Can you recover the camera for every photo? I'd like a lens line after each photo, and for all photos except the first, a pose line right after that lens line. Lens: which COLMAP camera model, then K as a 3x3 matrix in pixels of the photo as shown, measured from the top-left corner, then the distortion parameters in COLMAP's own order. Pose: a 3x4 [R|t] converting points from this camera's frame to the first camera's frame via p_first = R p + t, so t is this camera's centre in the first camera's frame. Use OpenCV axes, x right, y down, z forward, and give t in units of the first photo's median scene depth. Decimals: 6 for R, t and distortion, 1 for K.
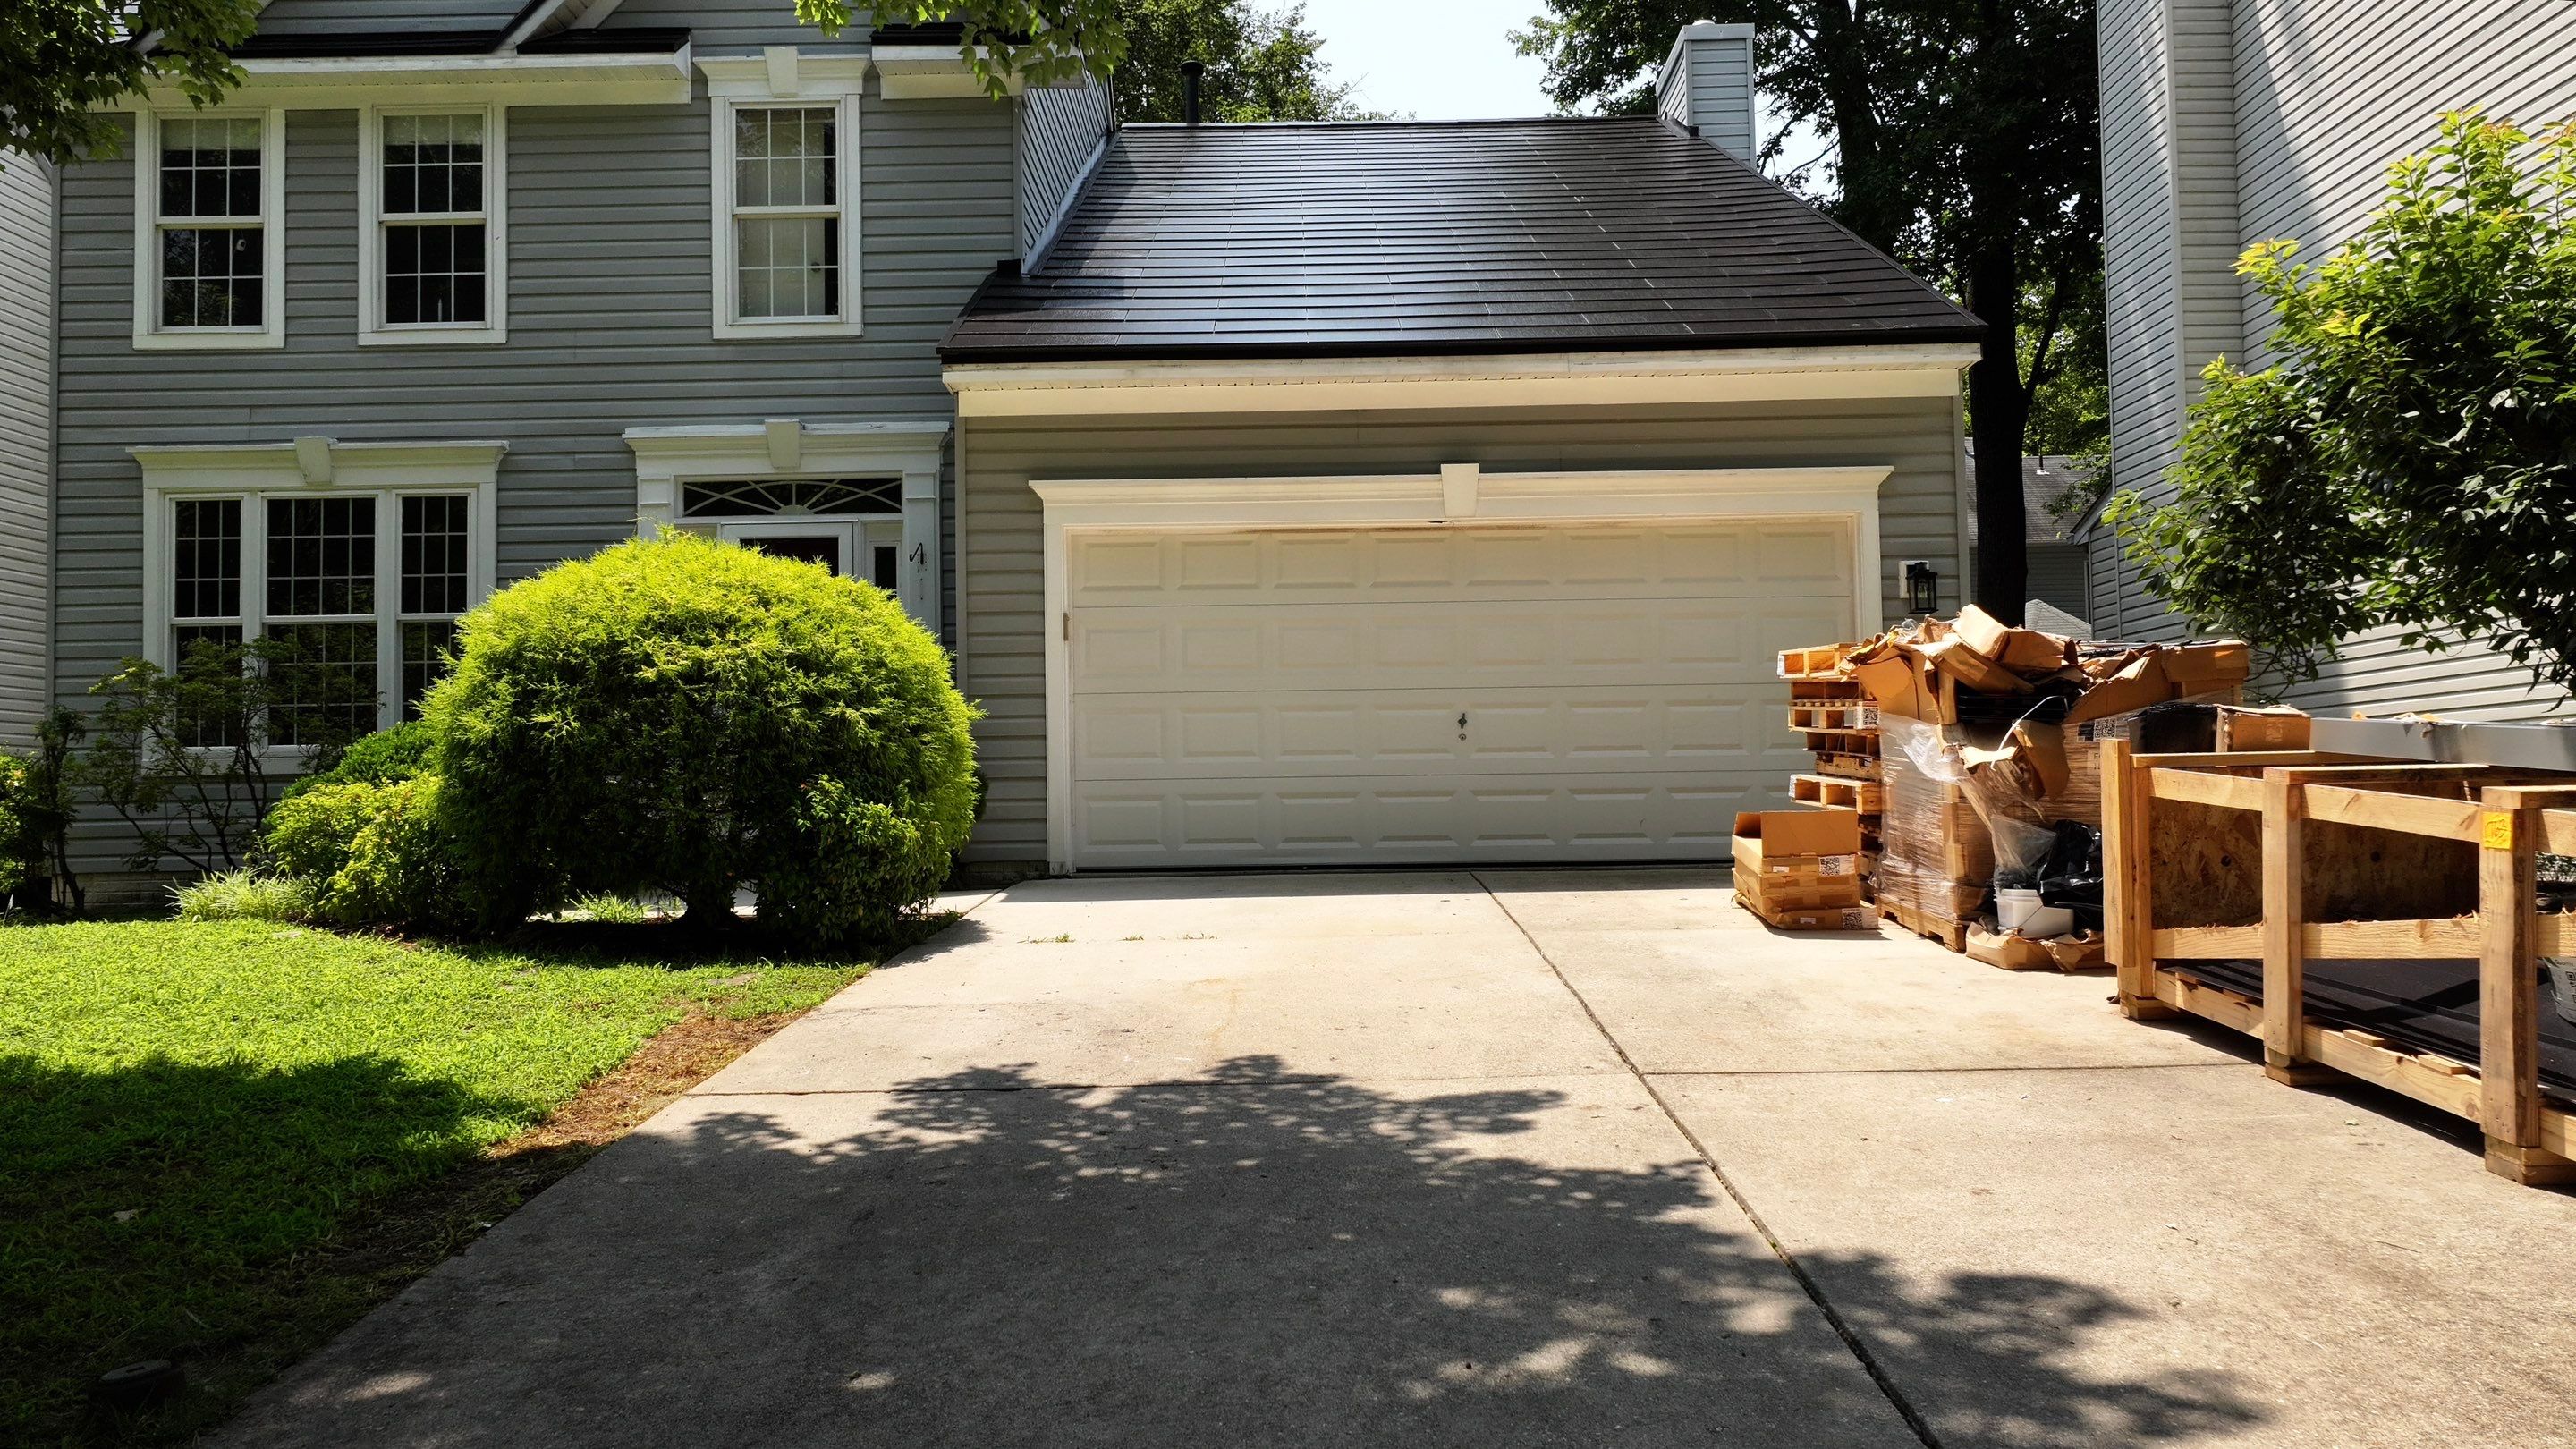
lens RADIAL K [[1955.0, 0, 1296.3], [0, 1955.0, 716.6], [0, 0, 1]] dist [0.006330, 0.000178]
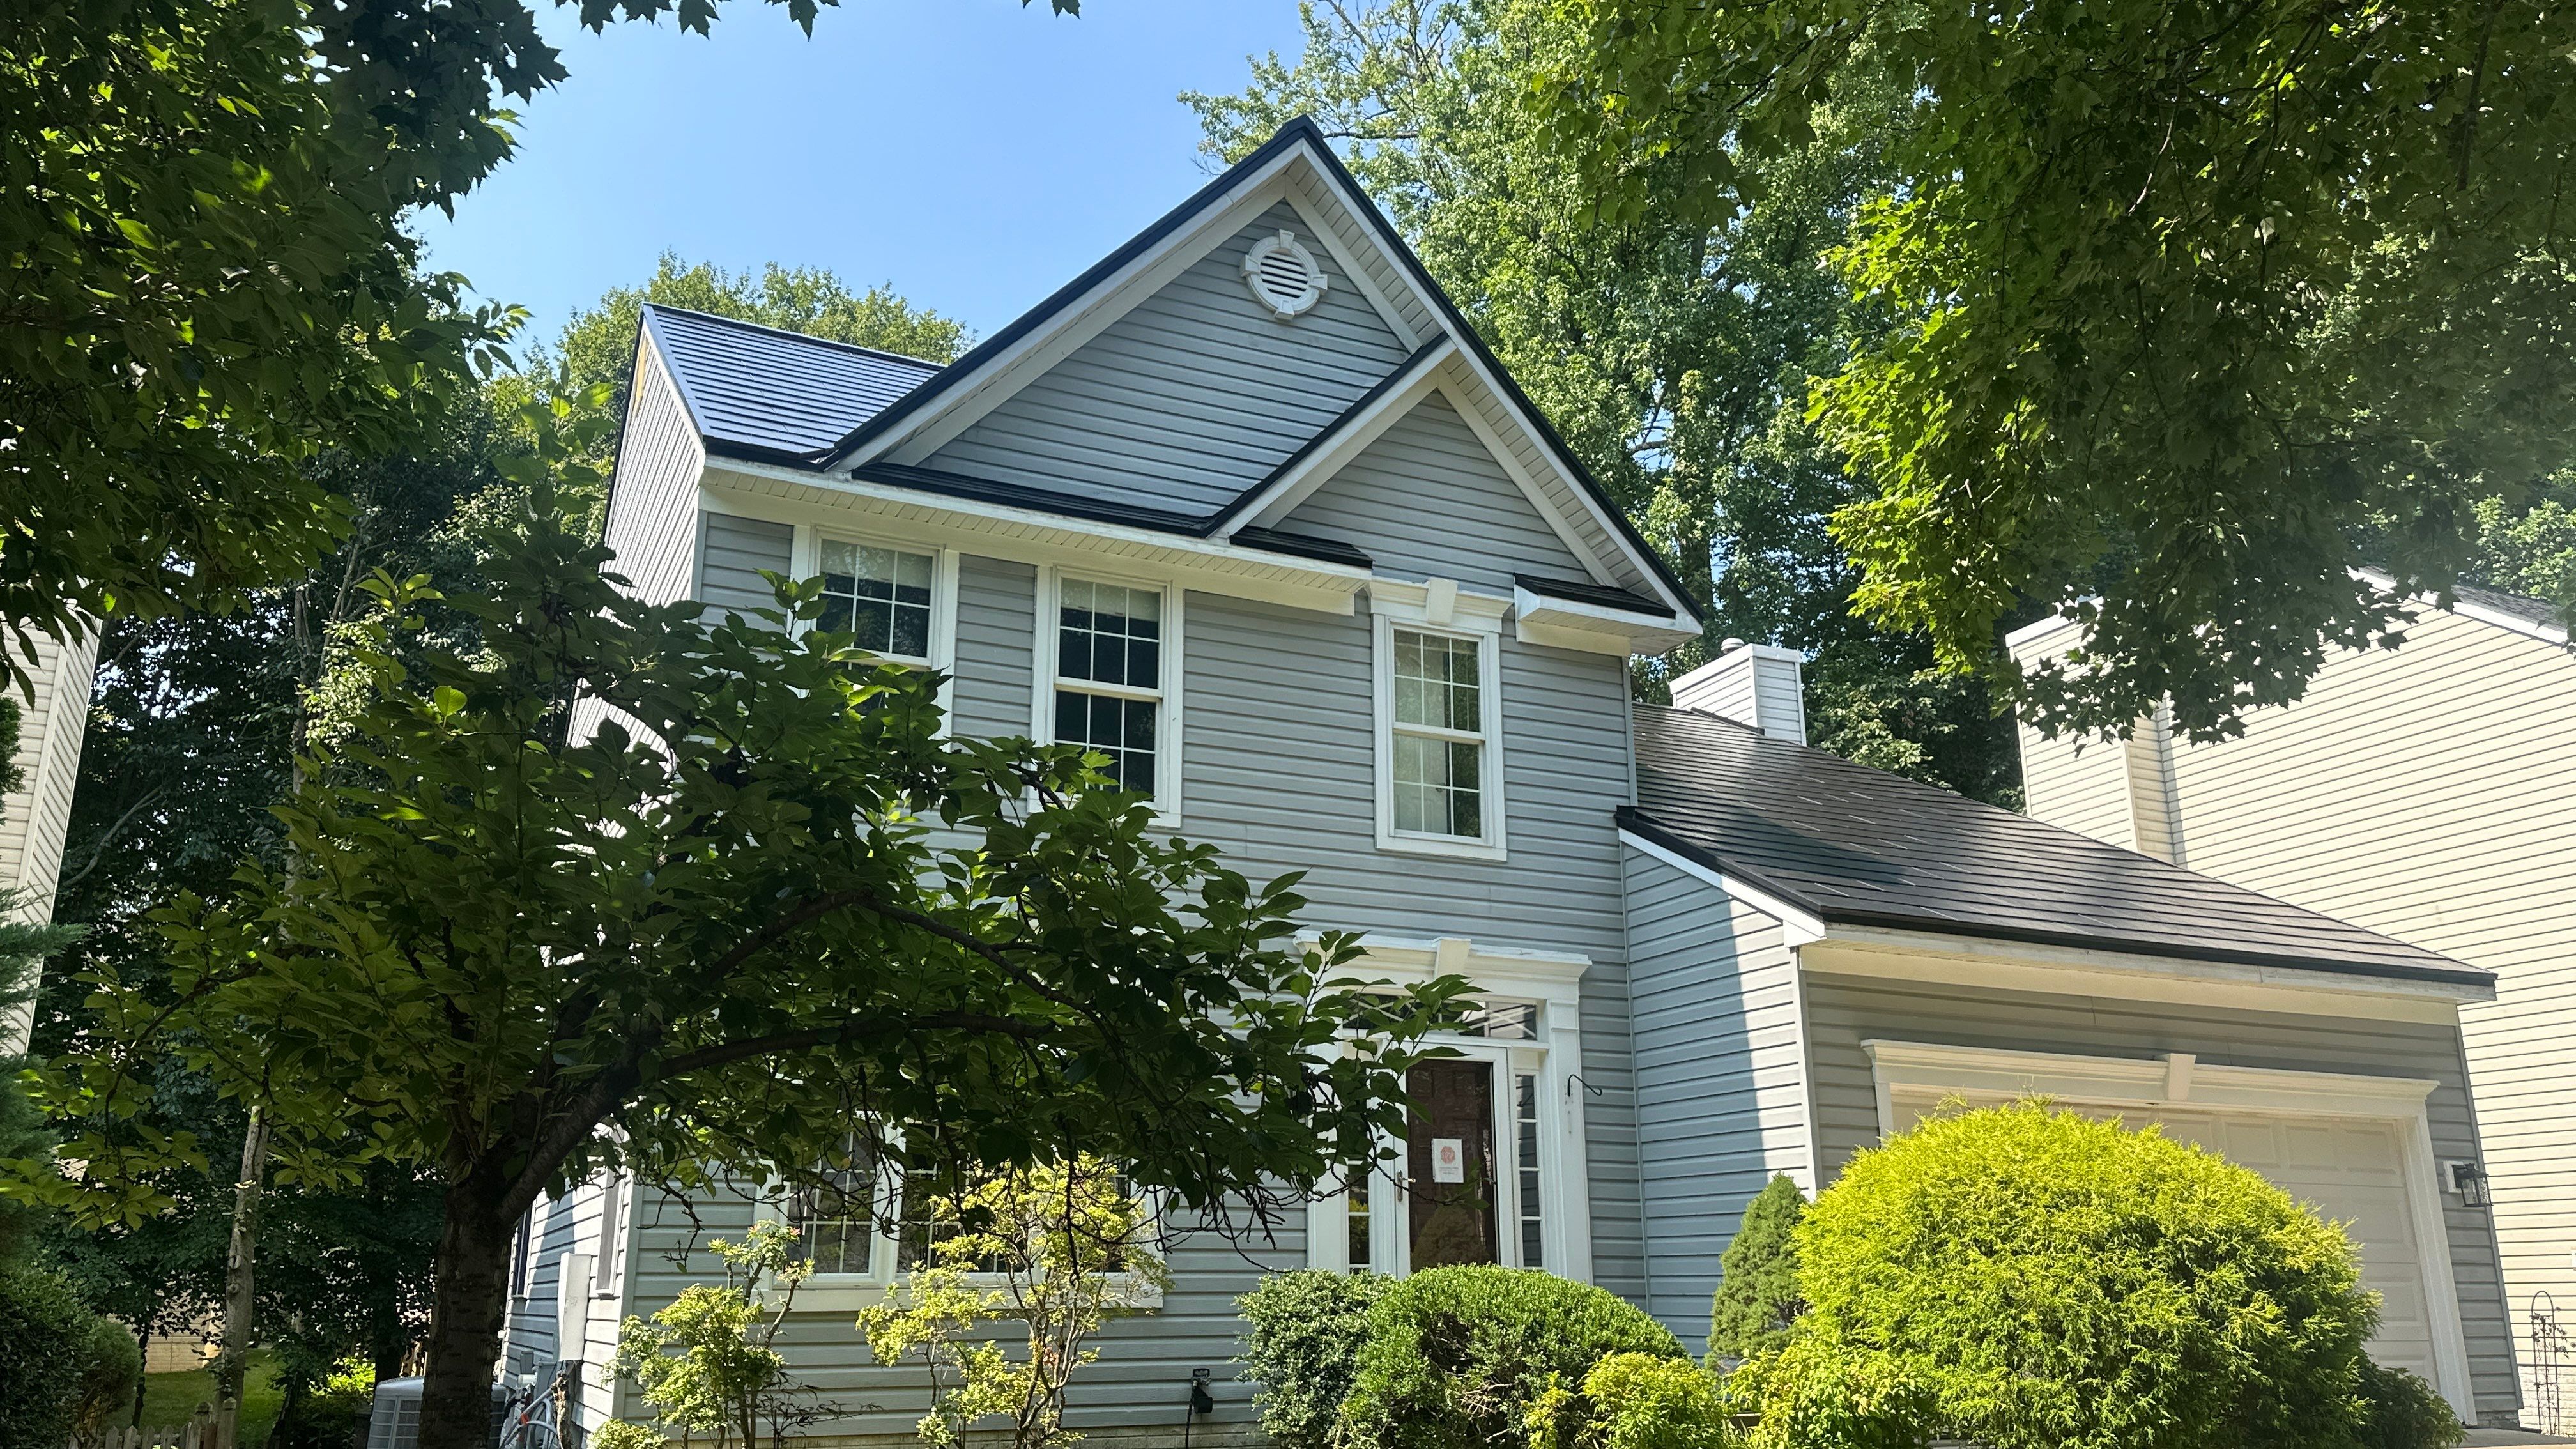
lens RADIAL K [[1955.0, 0, 1216.5], [0, 1955.0, 694.2], [0, 0, 1]] dist [0.006330, 0.000178]
pose [[0.913311, 0.142438, 0.381541, -0.755187], [-0.040722, 0.964089, -0.262438, -0.007763], [-0.405221, 0.224150, 0.886314, 0.147416]]
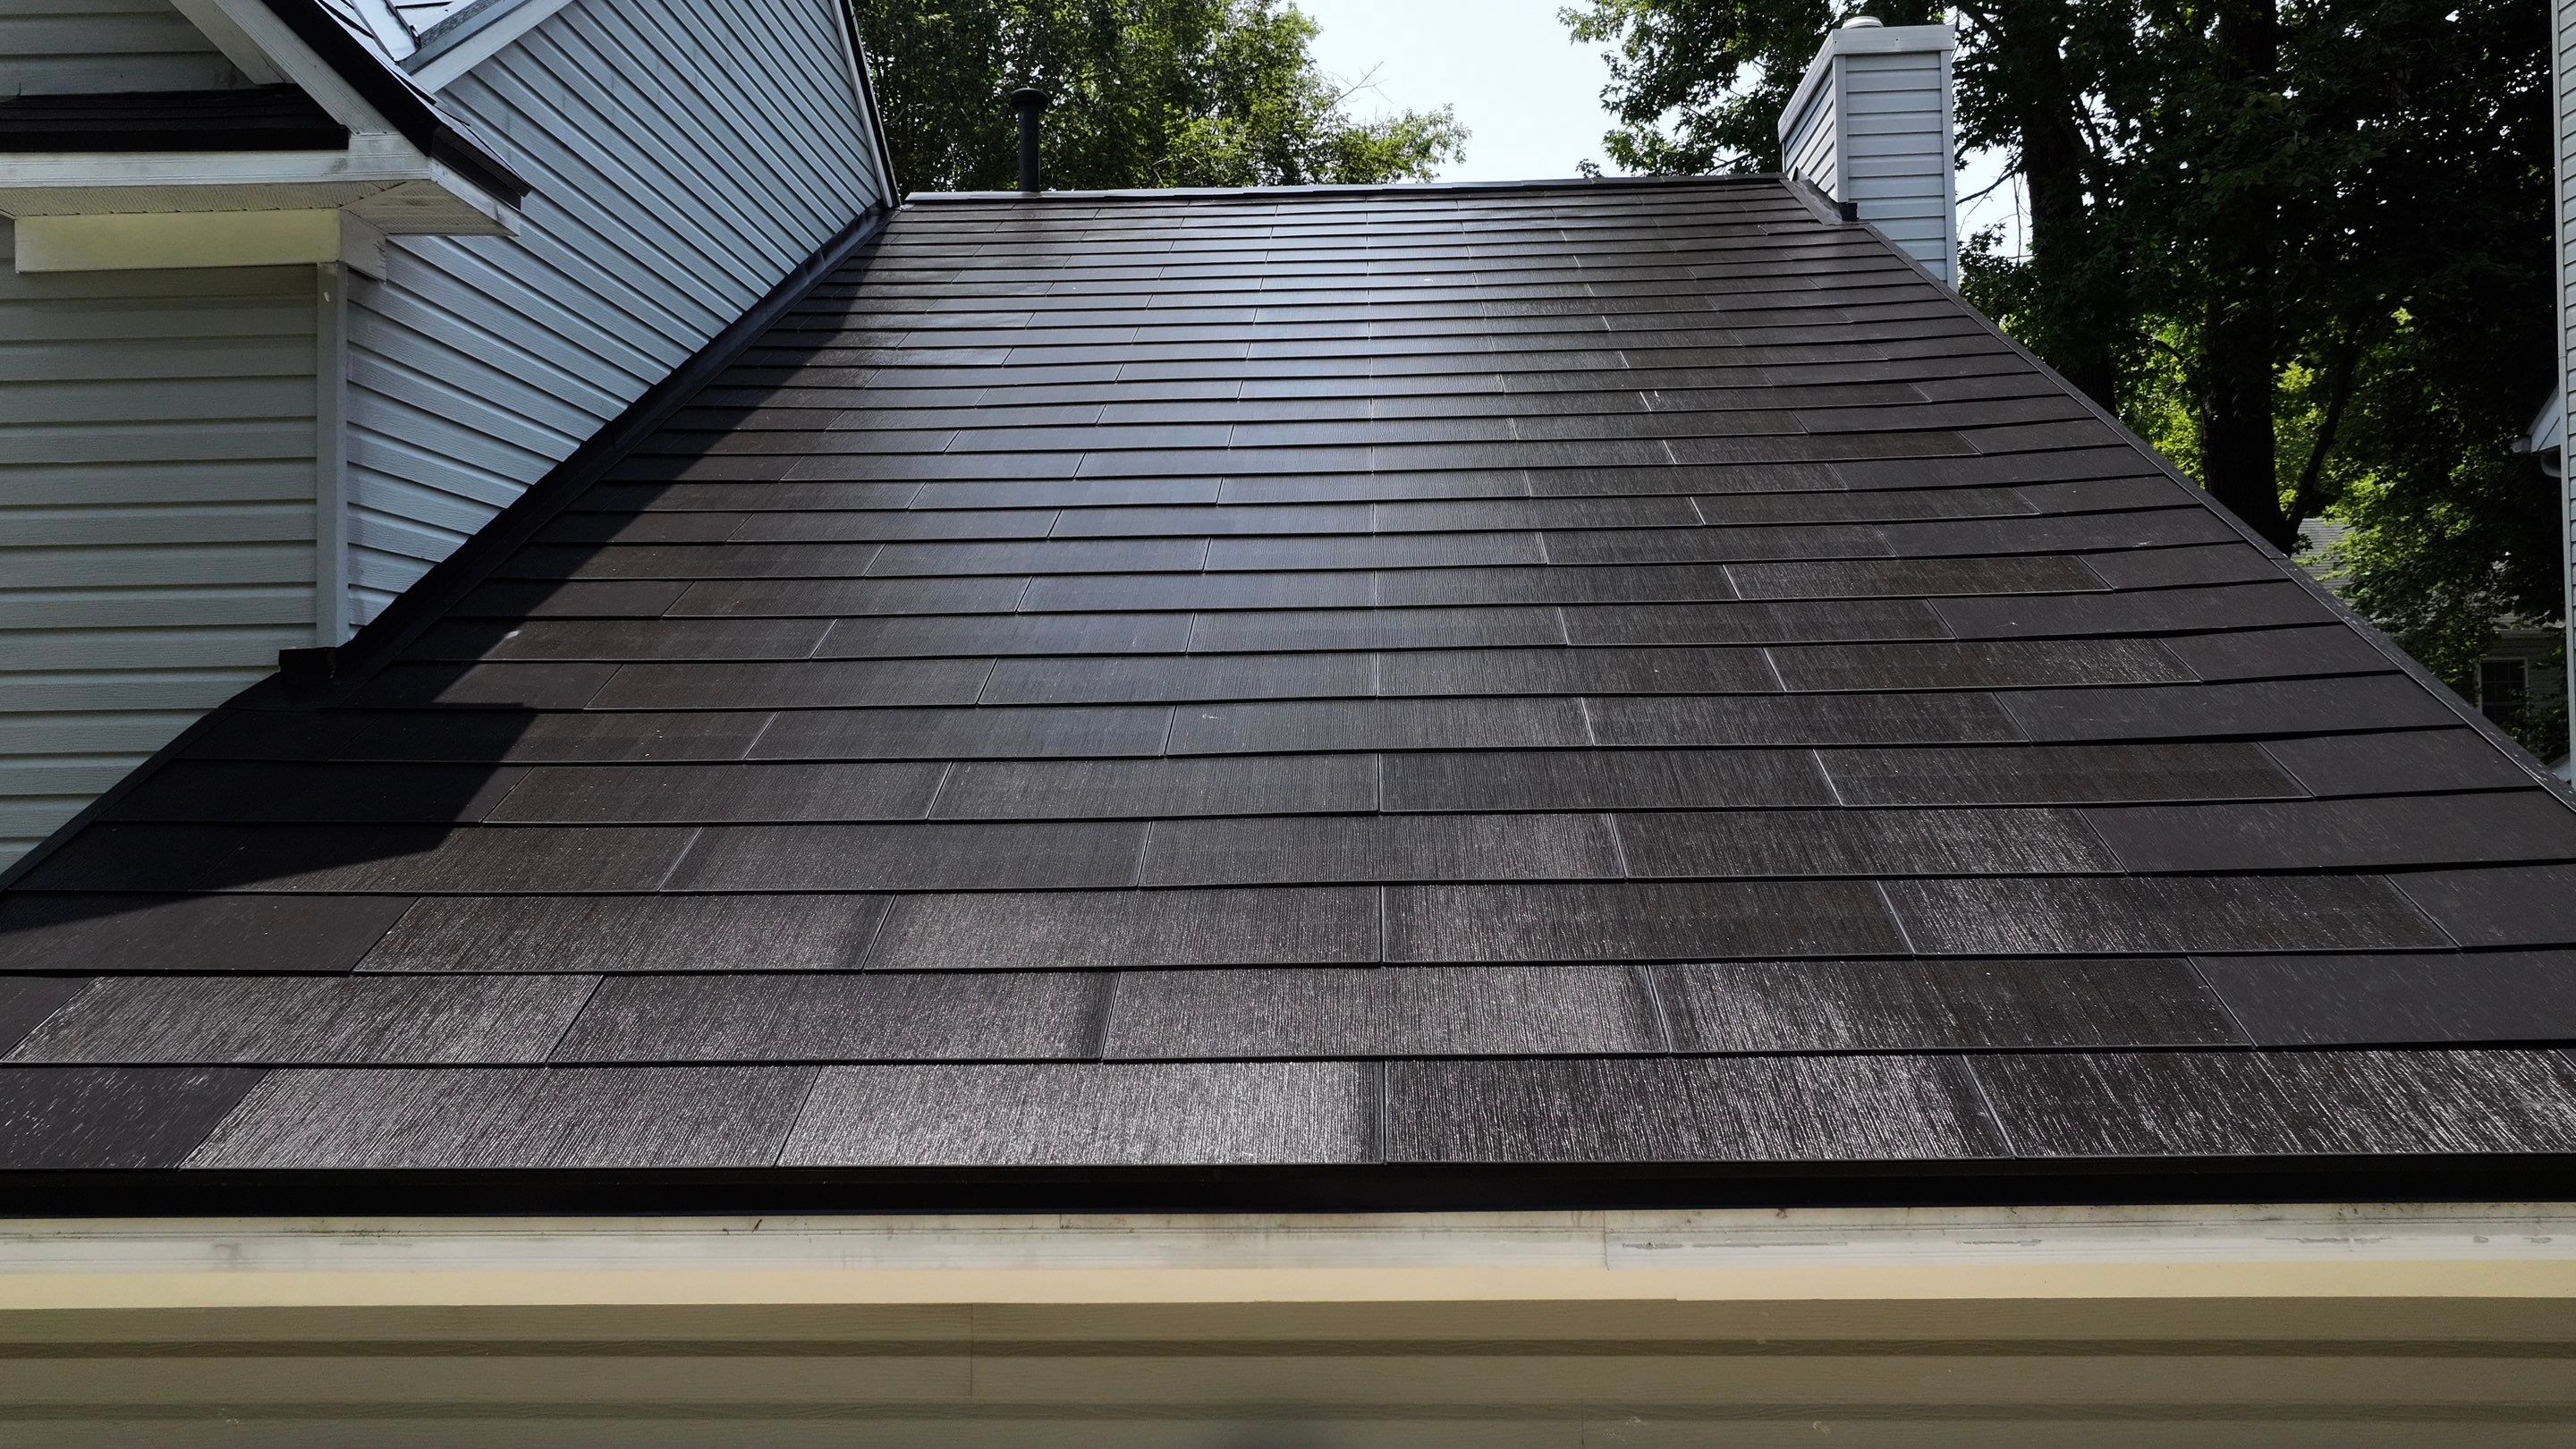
lens RADIAL K [[1955.0, 0, 1311.0], [0, 1955.0, 700.9], [0, 0, 1]] dist [0.006330, 0.000178]
pose [[0.999520, 0.000166, -0.030981, 0.085716], [0.000261, 0.999905, 0.013771, -0.227429], [0.030981, -0.013772, 0.999425, 0.577860]]
